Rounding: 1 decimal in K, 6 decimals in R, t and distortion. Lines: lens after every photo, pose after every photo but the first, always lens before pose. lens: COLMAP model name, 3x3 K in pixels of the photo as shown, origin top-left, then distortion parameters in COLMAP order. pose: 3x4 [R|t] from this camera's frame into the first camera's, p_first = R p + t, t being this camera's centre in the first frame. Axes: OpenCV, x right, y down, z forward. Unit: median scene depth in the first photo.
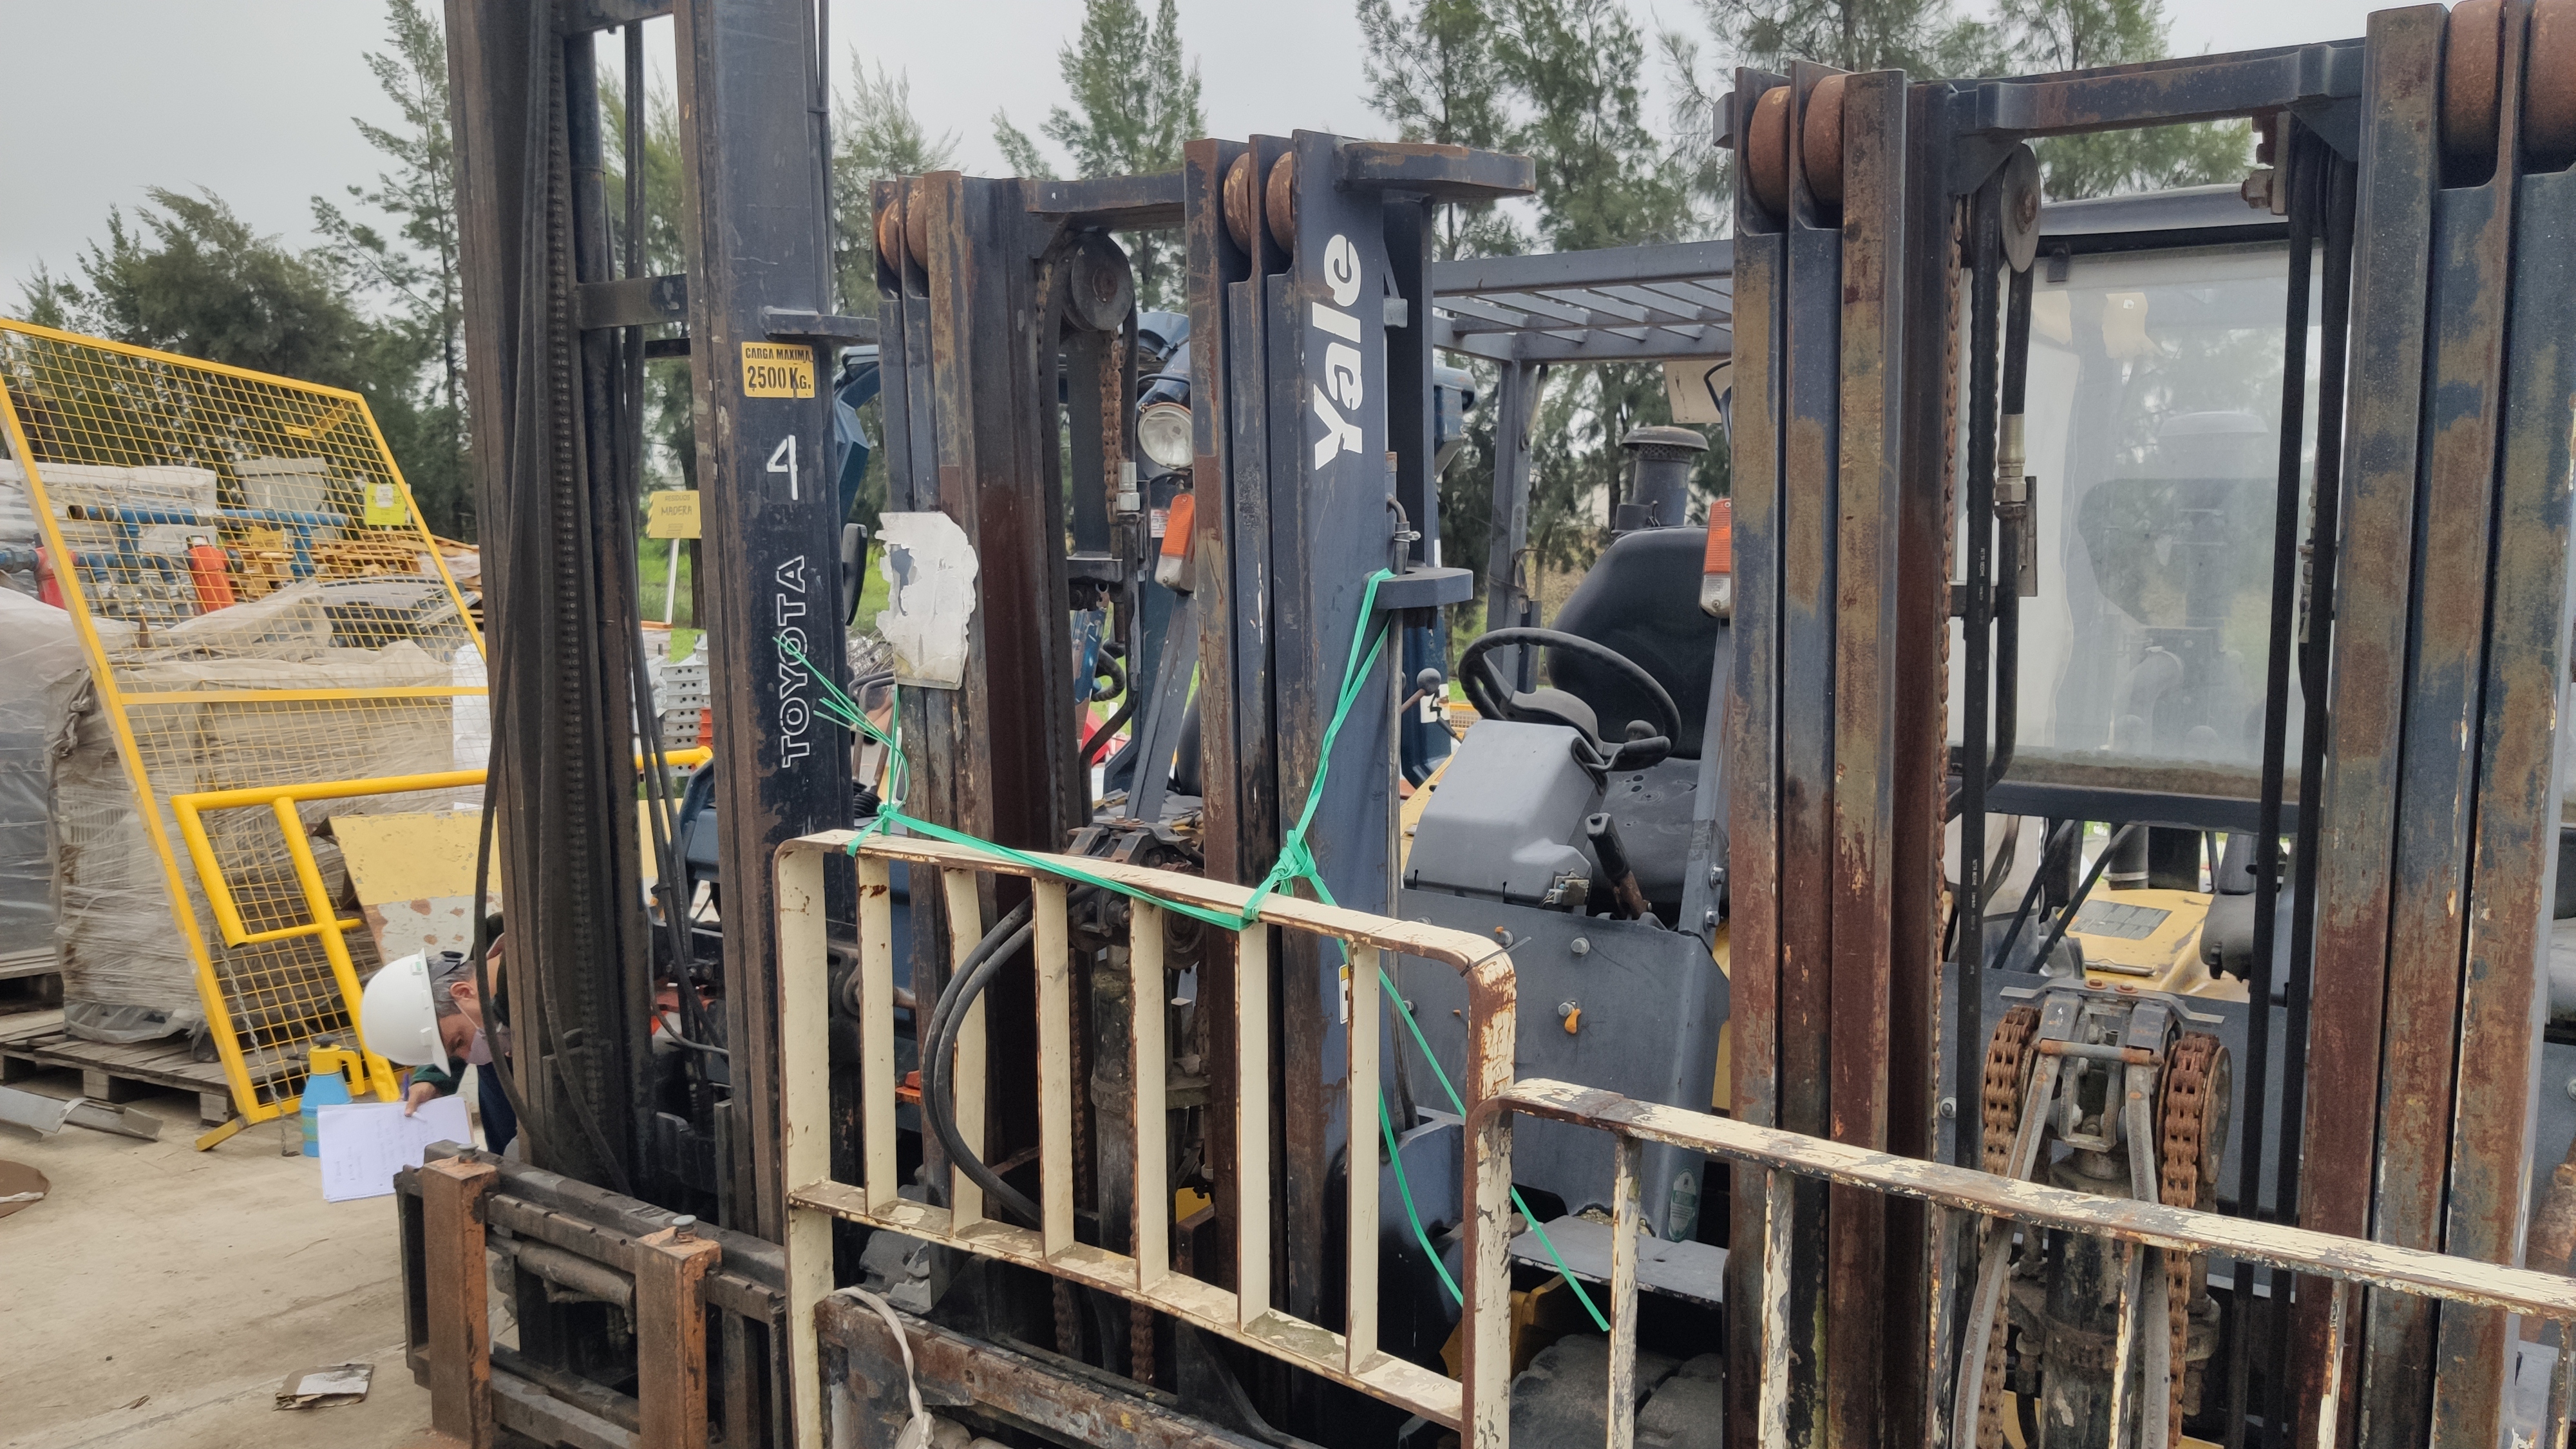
lens RADIAL K [[2003.8, 0, 1276.1], [0, 2003.8, 730.7], [0, 0, 1]] dist [0.037246, -0.076943]
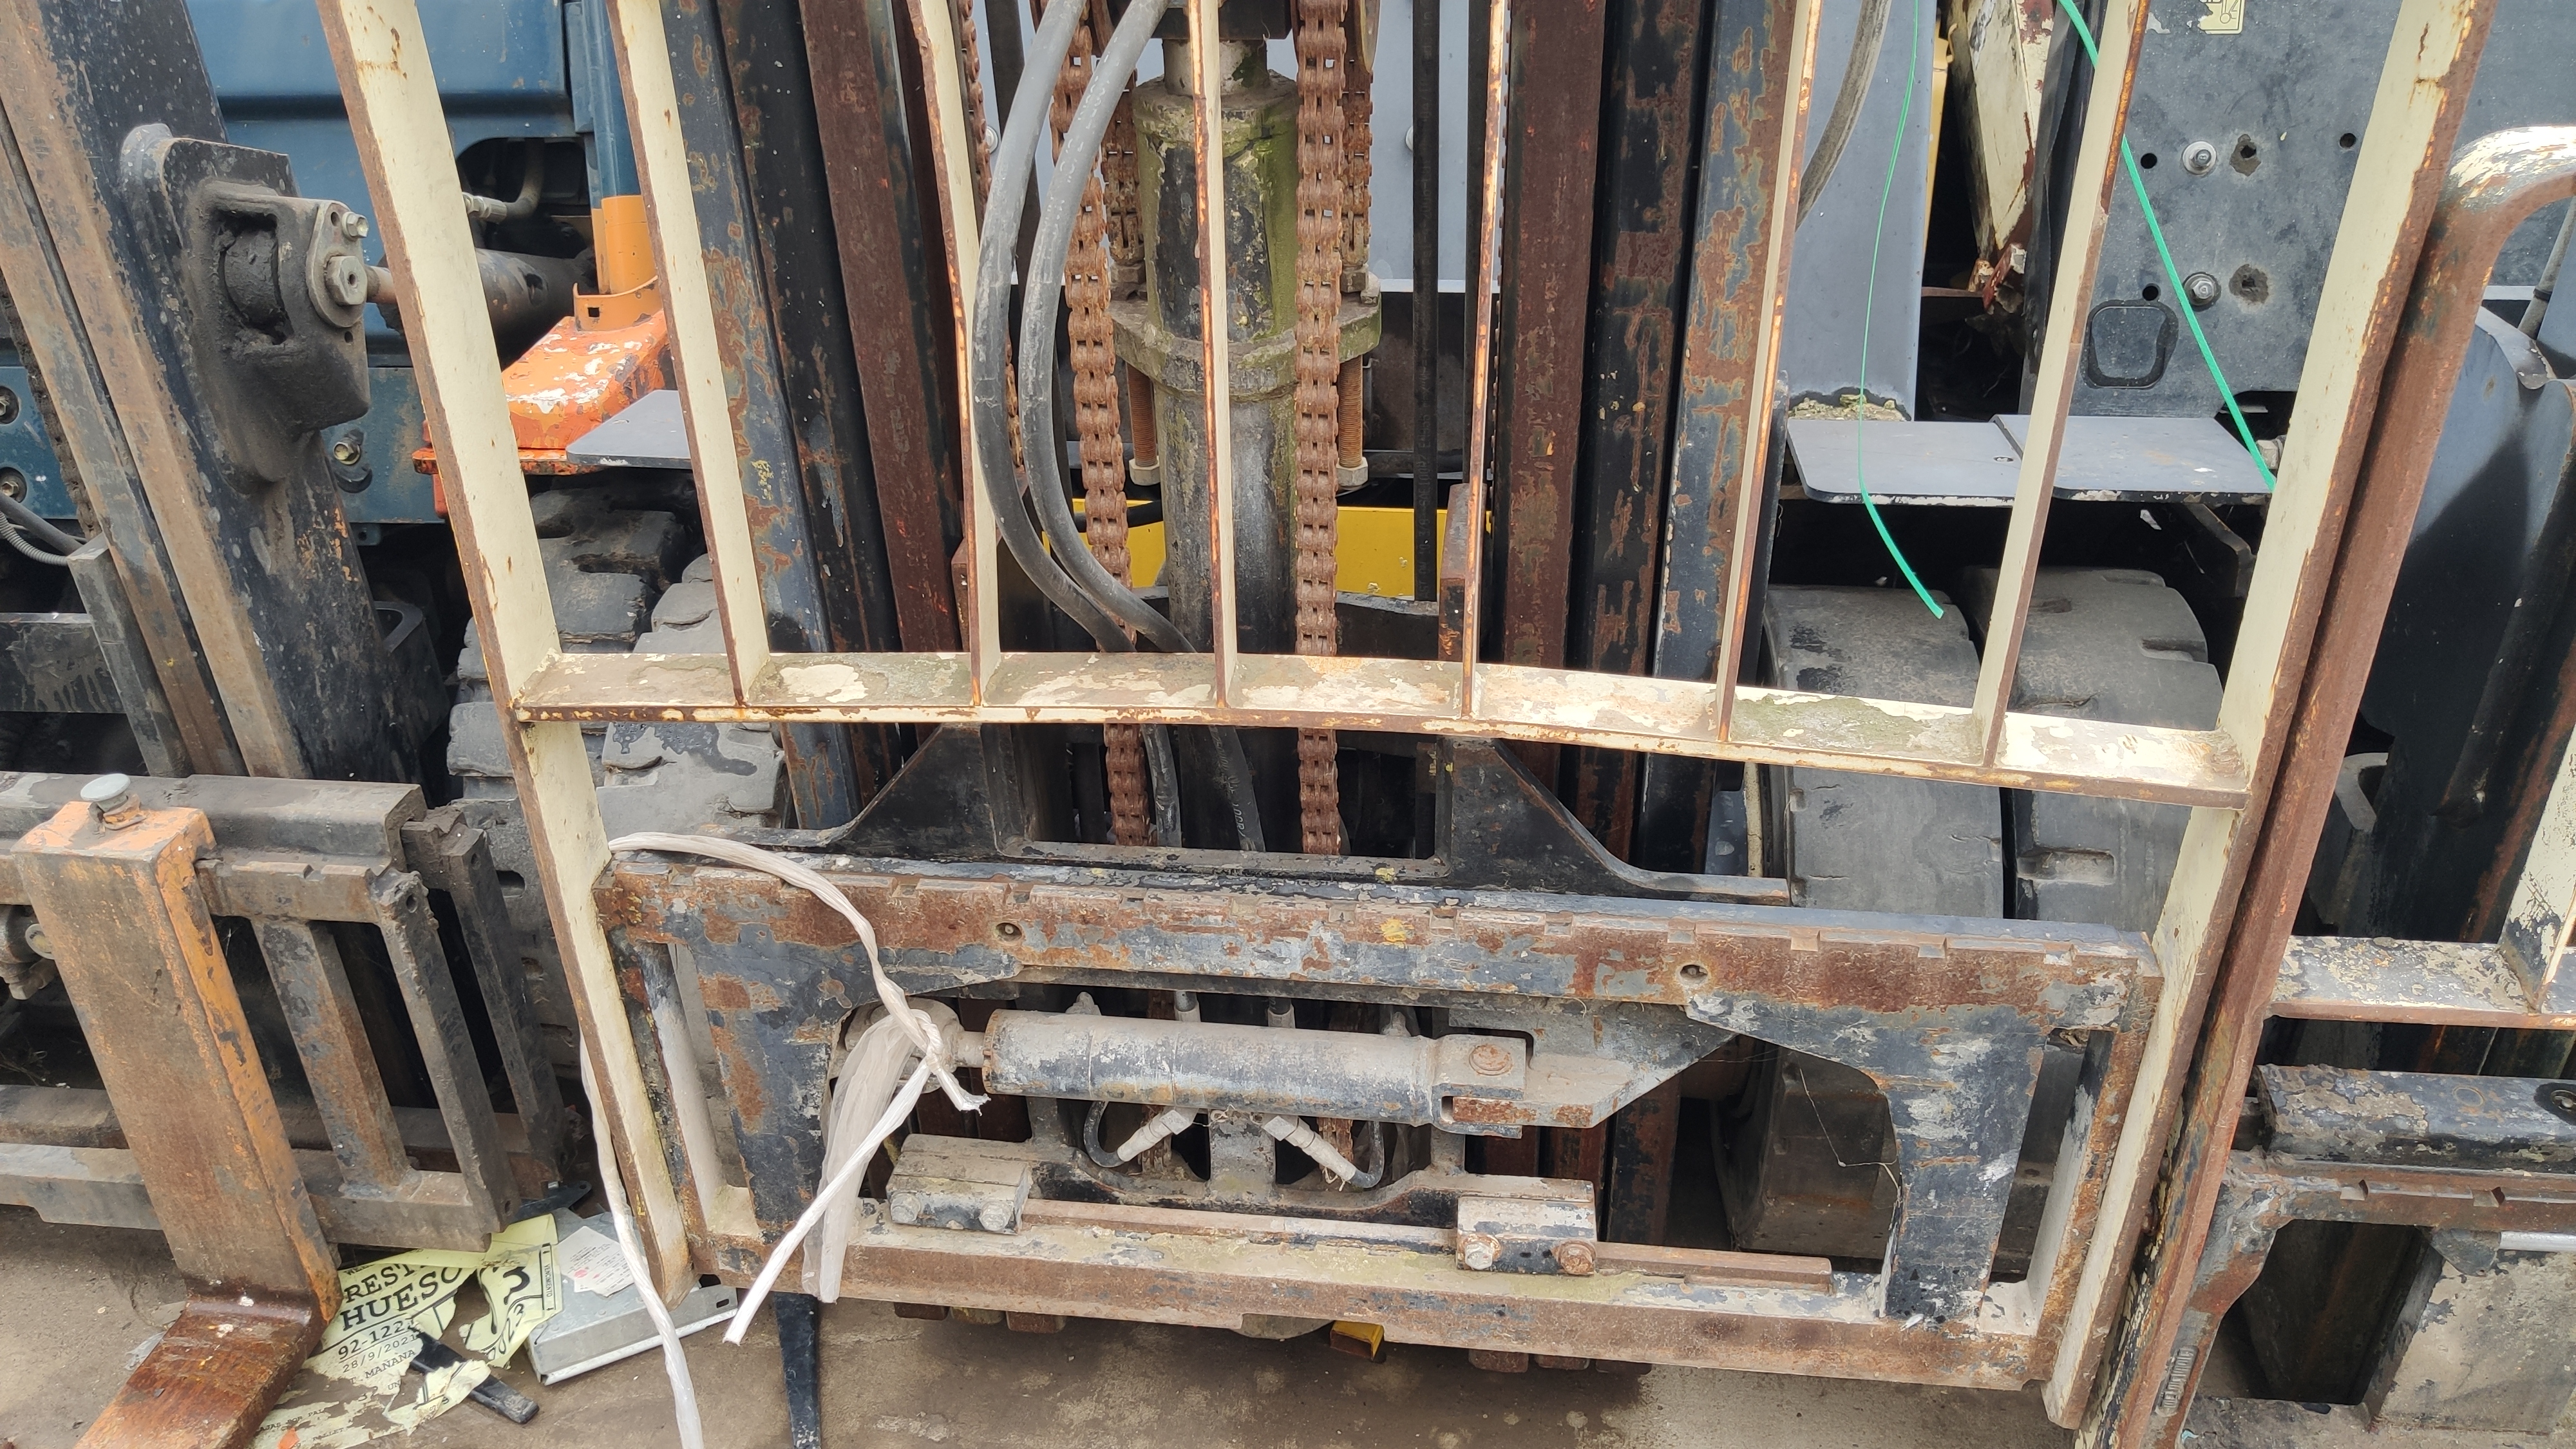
lens RADIAL K [[2003.8, 0, 1284.7], [0, 2003.8, 712.2], [0, 0, 1]] dist [0.037246, -0.076943]
pose [[0.870767, -0.264310, 0.414614, -0.286700], [0.089774, 0.914521, 0.394451, 0.060480], [-0.483431, -0.306254, 0.820063, 0.526405]]
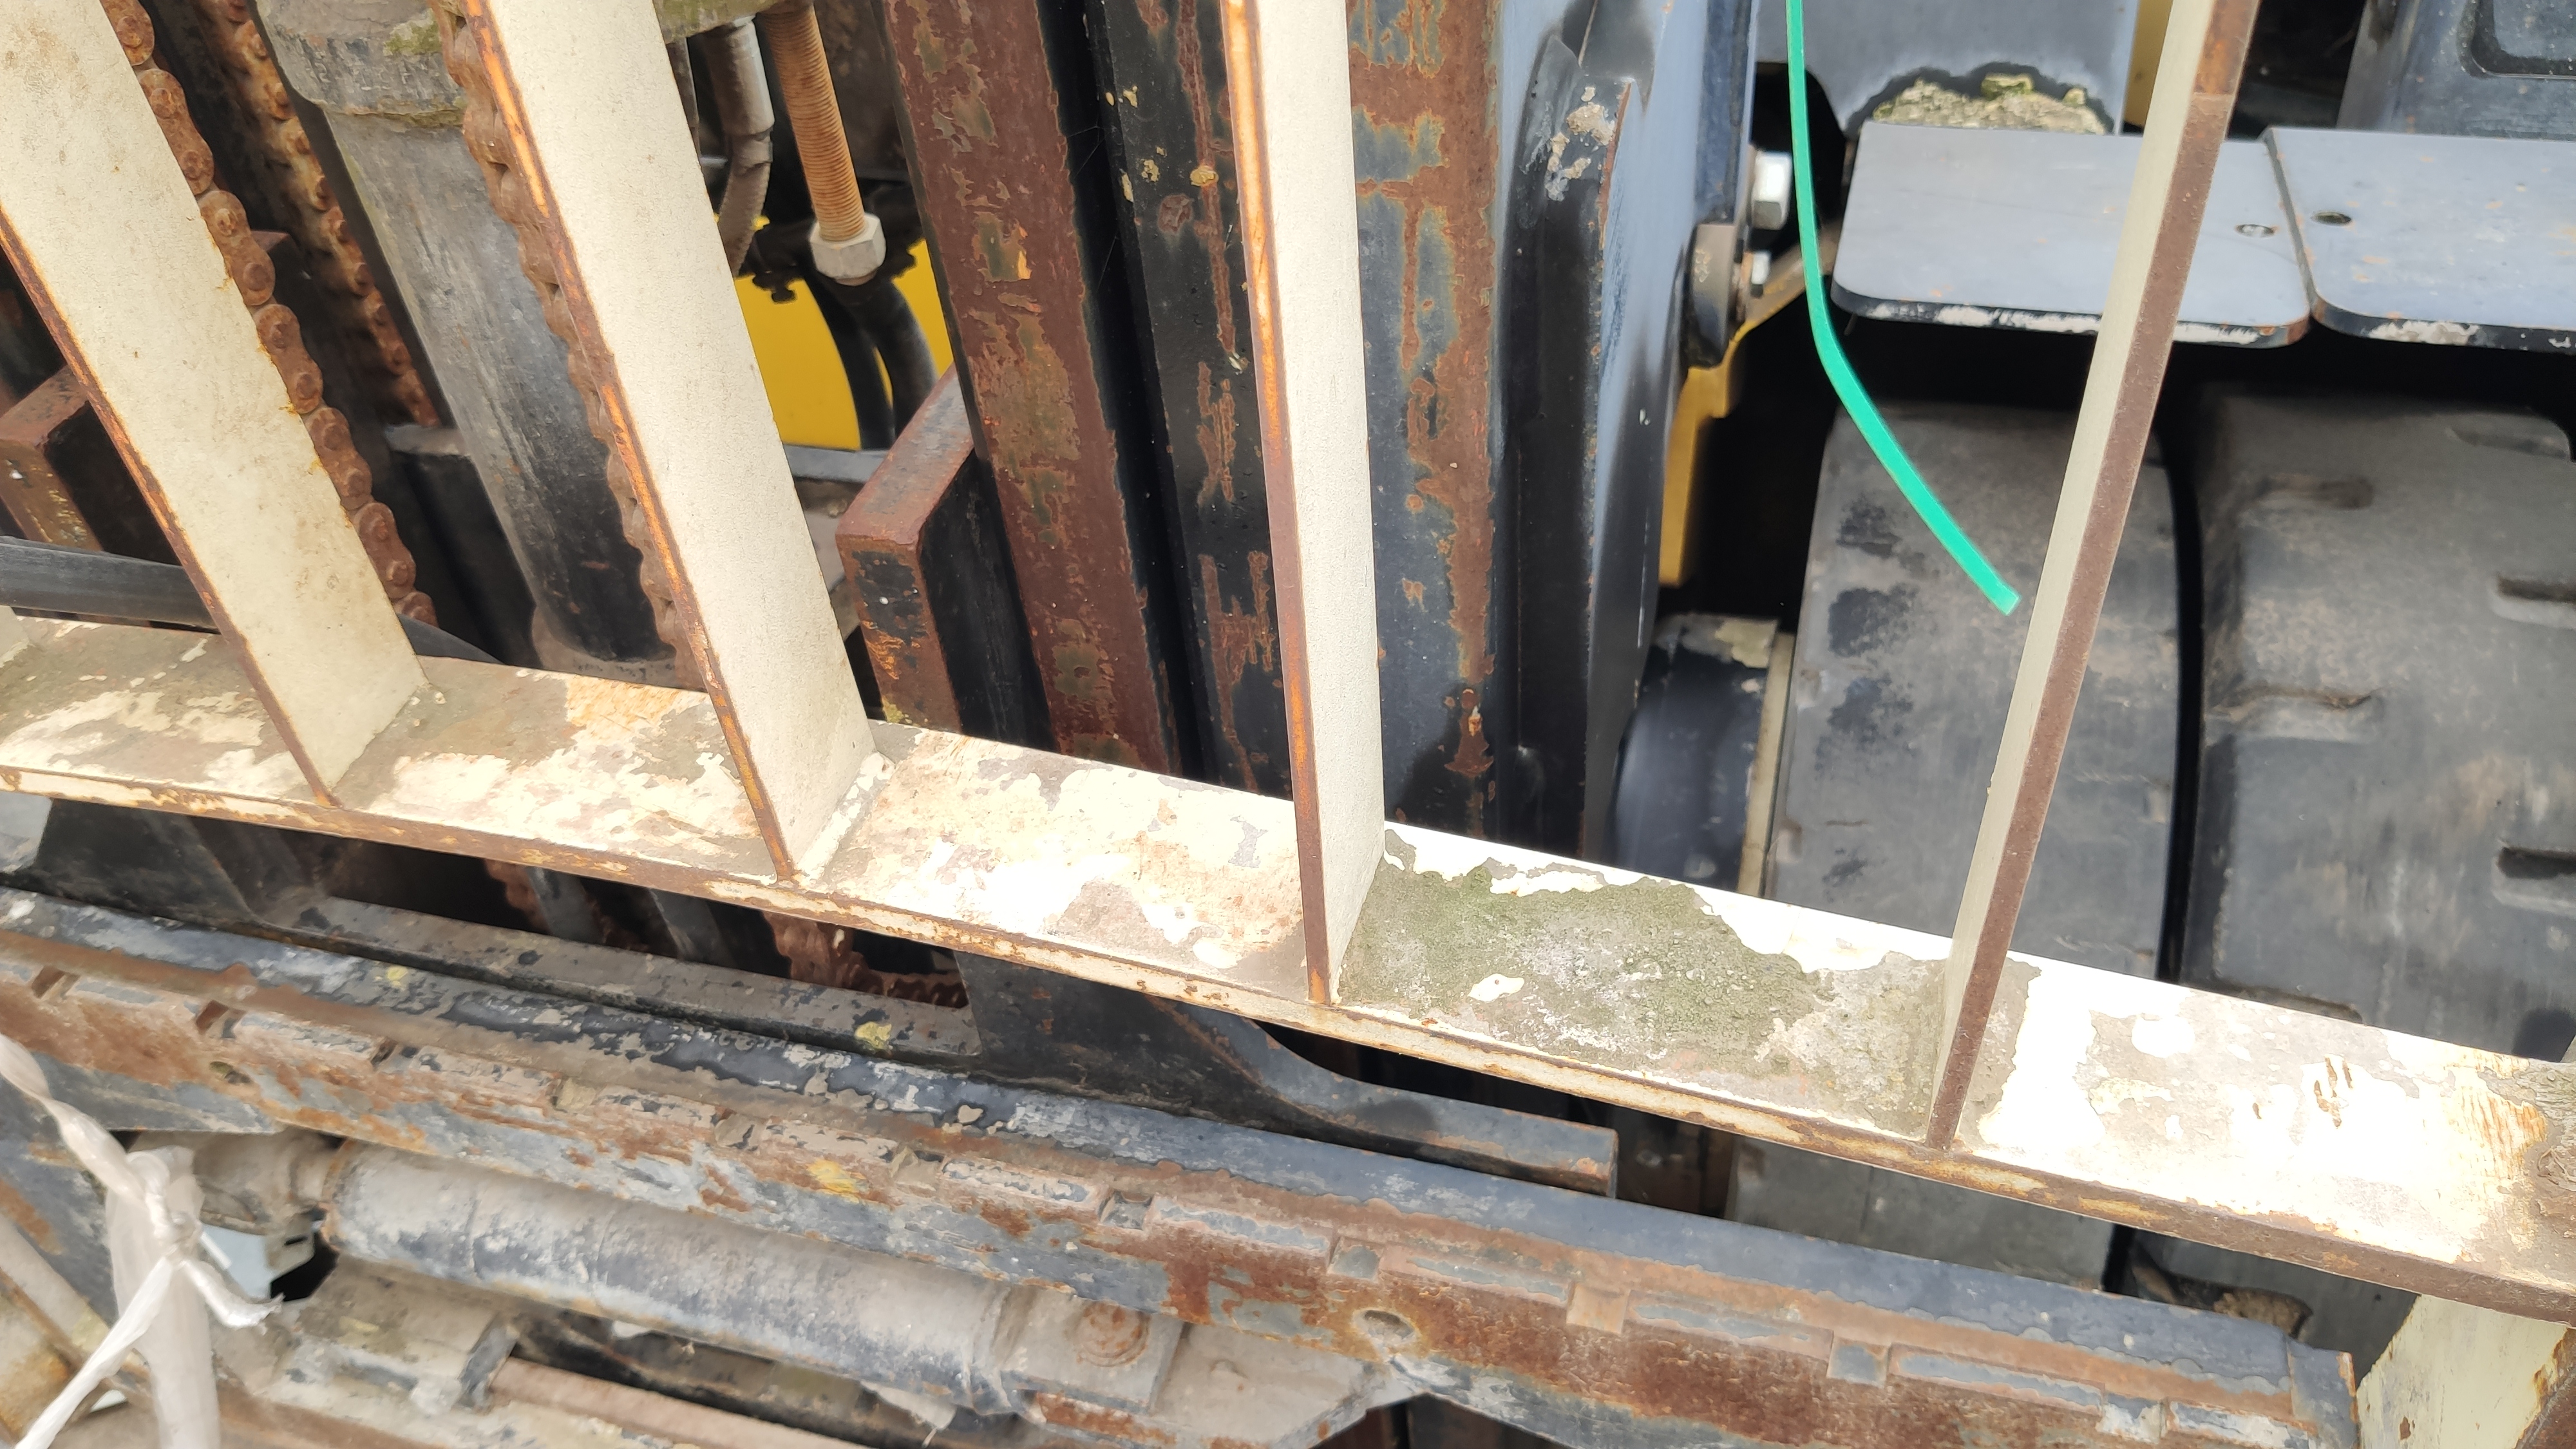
lens RADIAL K [[2003.8, 0, 1310.8], [0, 2003.8, 742.1], [0, 0, 1]] dist [0.037246, -0.076943]
pose [[0.934264, -0.281068, 0.219436, -0.051066], [0.115315, 0.820465, 0.559946, 0.124709], [-0.337423, -0.497832, 0.798942, 0.706174]]
